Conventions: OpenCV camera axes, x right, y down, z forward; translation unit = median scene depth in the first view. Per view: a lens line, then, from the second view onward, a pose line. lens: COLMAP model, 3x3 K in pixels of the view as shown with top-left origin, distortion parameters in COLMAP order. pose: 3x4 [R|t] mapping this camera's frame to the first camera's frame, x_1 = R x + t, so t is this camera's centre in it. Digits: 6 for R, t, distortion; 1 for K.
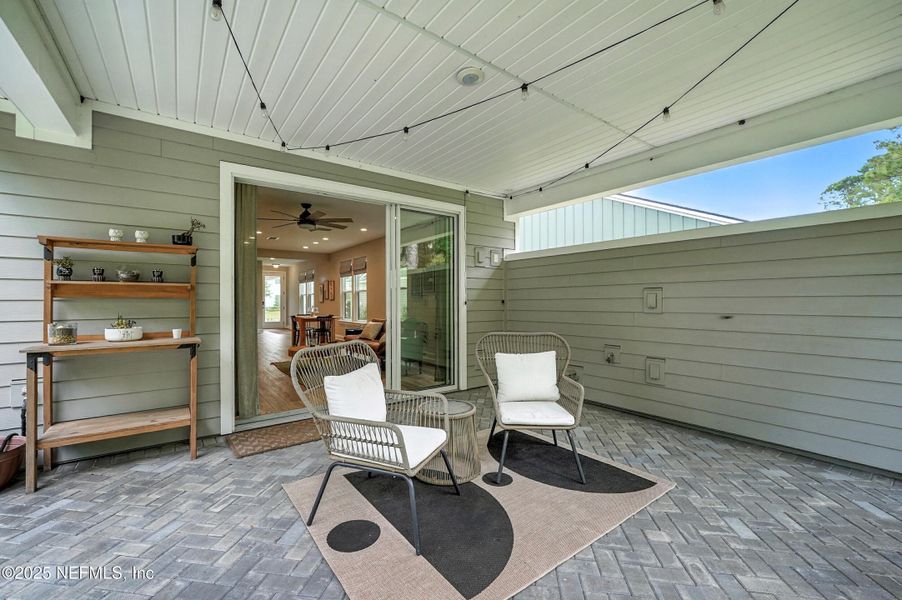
lens RADIAL K [[370.8, 0, 447.8], [0, 370.8, 299.5], [0, 0, 1]] dist [-0.012183, 0.002179]
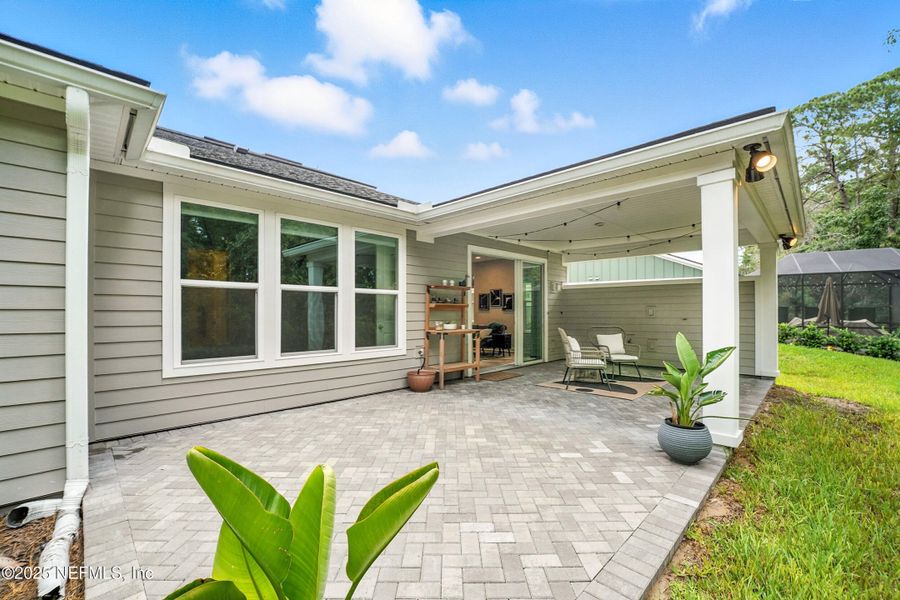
lens RADIAL K [[370.0, 0, 452.8], [0, 370.0, 306.9], [0, 0, 1]] dist [-0.012183, 0.002179]
pose [[0.988179, 0.002063, 0.153291, -0.894980], [-0.000694, 0.999959, -0.008980, -0.006352], [-0.153303, 0.008768, 0.988140, -0.911009]]
